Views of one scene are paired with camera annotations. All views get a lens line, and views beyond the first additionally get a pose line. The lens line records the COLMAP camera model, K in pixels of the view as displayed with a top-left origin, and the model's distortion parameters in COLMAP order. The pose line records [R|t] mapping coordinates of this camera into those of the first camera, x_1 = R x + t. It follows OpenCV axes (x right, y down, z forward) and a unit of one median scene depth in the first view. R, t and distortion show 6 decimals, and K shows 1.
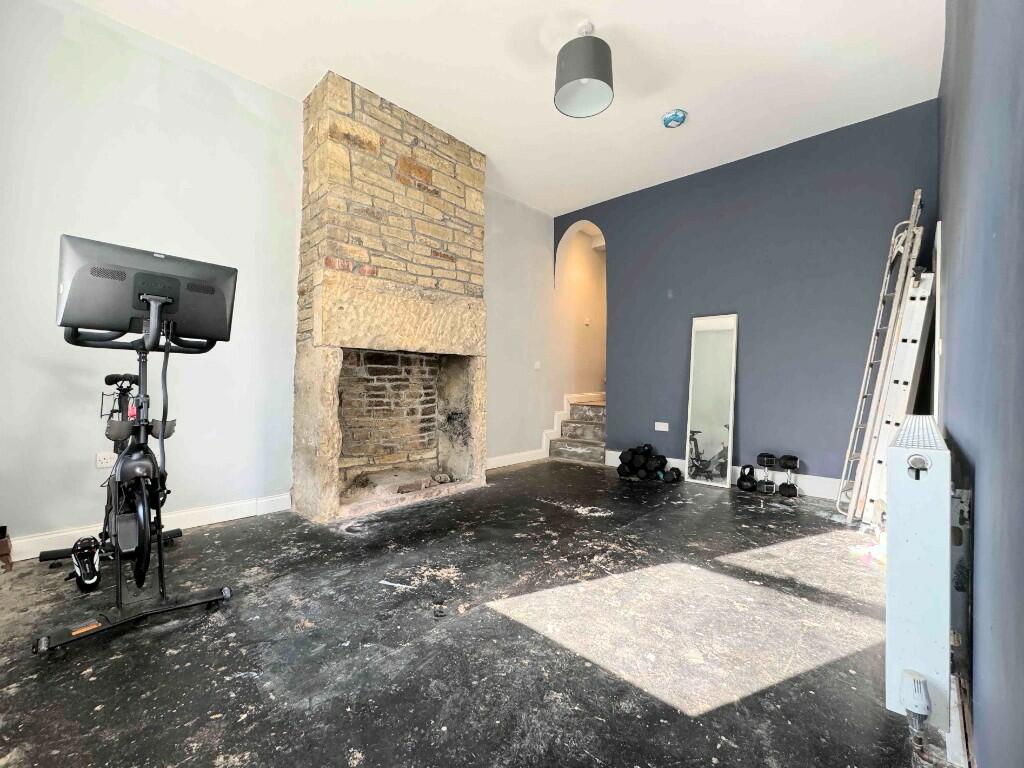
lens RADIAL K [[412.7, 0, 511.8], [0, 412.7, 378.8], [0, 0, 1]] dist [0.000333, 0.000027]
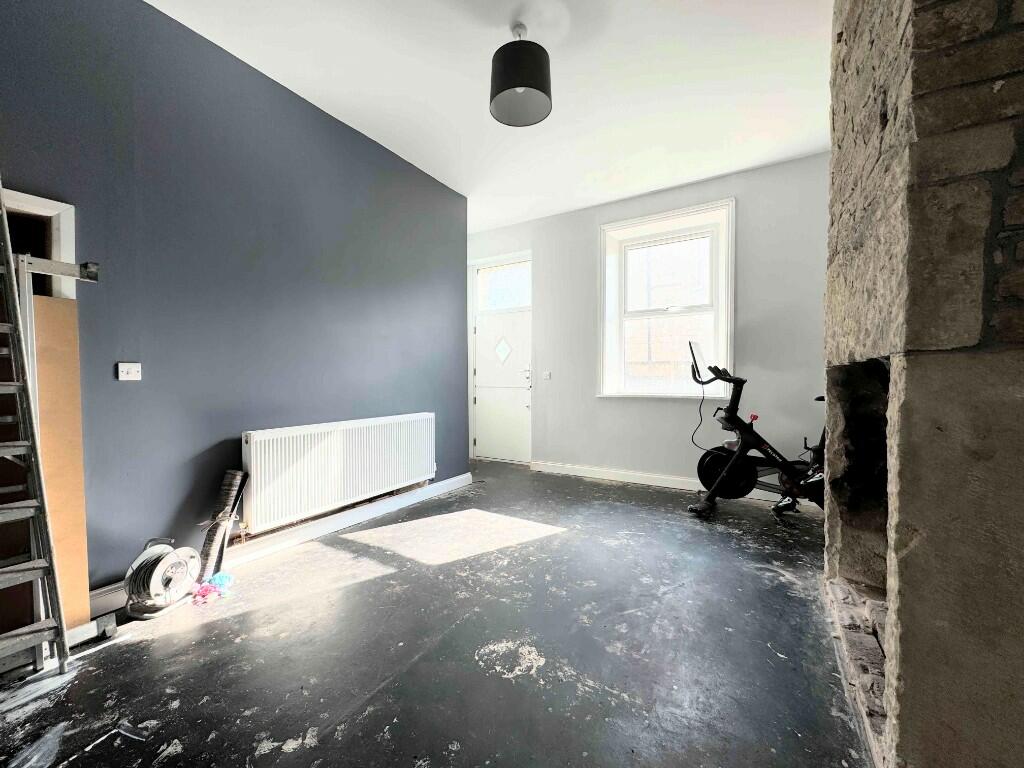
lens RADIAL K [[408.4, 0, 511.3], [0, 408.4, 386.5], [0, 0, 1]] dist [-0.001374, -0.000098]
pose [[-0.976634, -0.001262, -0.214905, 0.448199], [-0.004159, 0.999906, 0.013031, -0.061042], [0.214868, 0.013621, -0.976548, 2.182028]]
